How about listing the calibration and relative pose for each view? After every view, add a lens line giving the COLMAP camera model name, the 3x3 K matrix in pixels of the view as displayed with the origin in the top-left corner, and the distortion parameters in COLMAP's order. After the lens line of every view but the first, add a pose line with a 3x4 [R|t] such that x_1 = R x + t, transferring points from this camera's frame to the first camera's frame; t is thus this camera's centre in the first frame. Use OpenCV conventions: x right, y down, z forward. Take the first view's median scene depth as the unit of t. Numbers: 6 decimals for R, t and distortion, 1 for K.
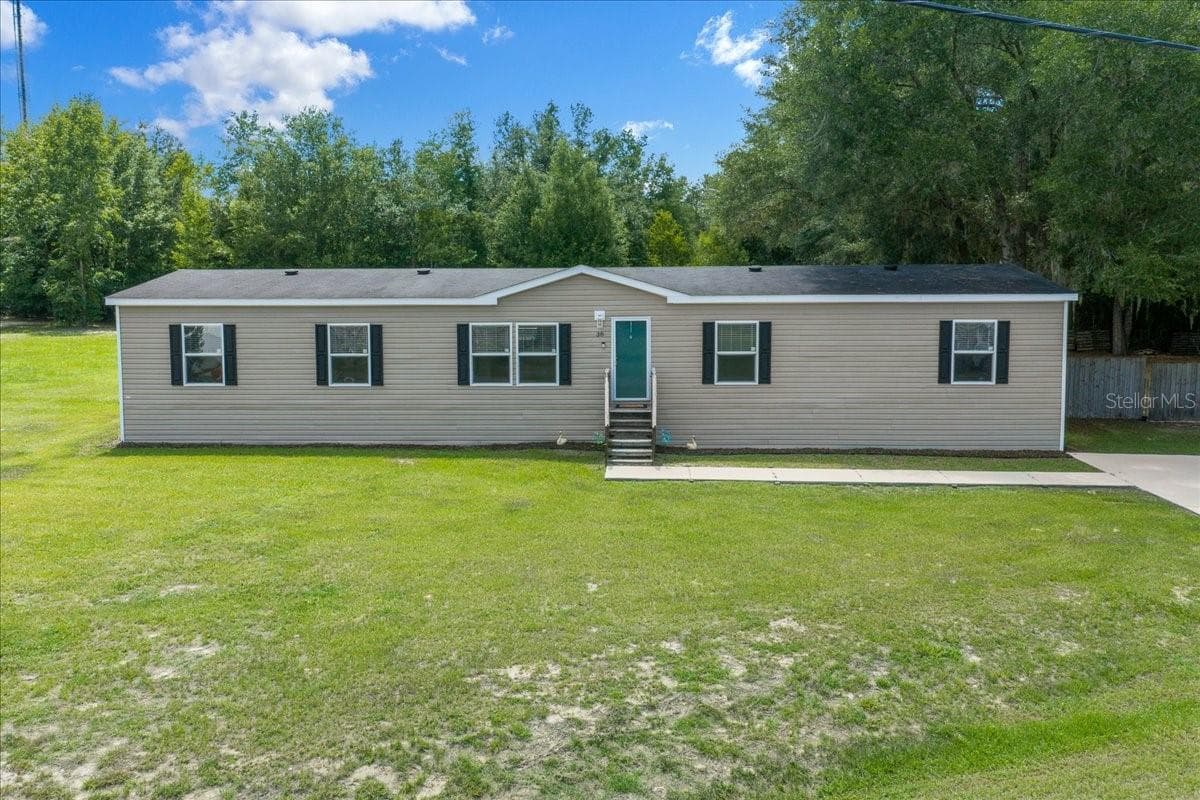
lens RADIAL K [[994.7, 0, 600.0], [0, 994.7, 400.0], [0, 0, 1]] dist [0.018566, -0.012020]
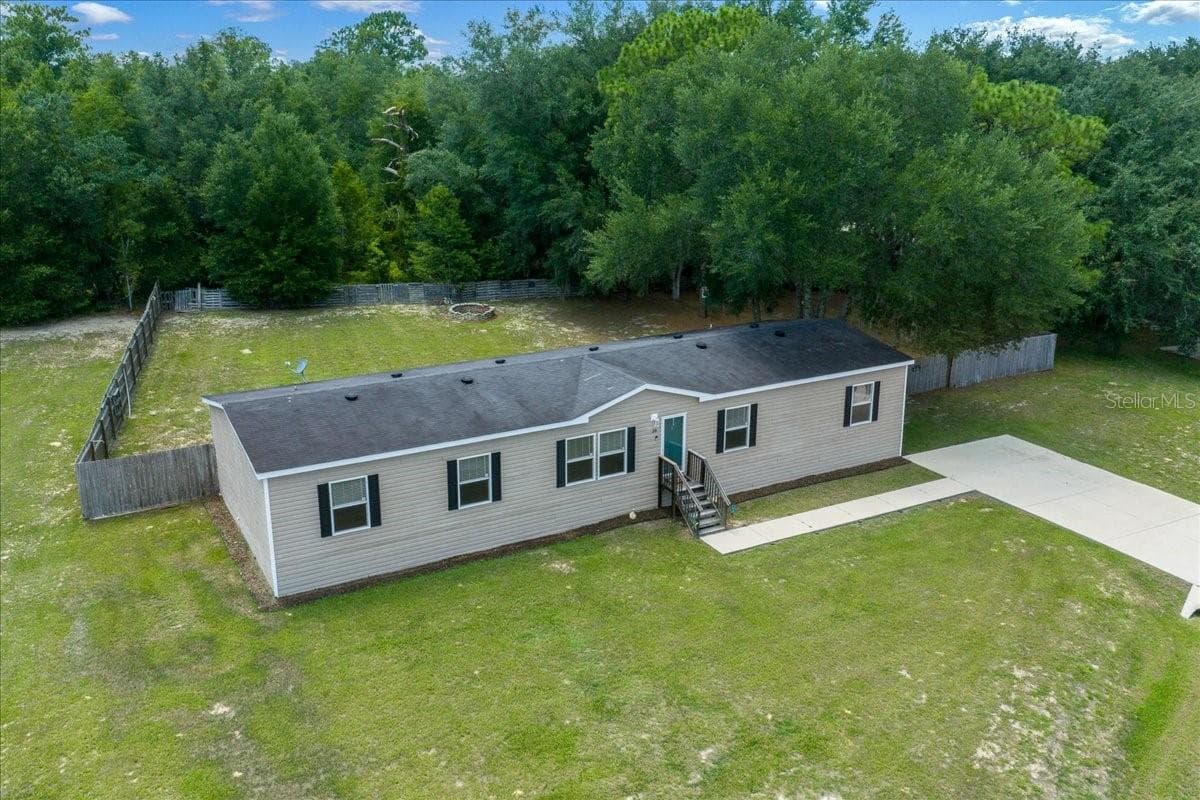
lens RADIAL K [[994.7, 0, 600.0], [0, 994.7, 400.0], [0, 0, 1]] dist [0.018566, -0.012020]
pose [[0.840004, -0.151489, 0.521003, -0.735885], [0.051633, 0.978193, 0.201177, -0.372938], [-0.540117, -0.142089, 0.829508, -0.039000]]
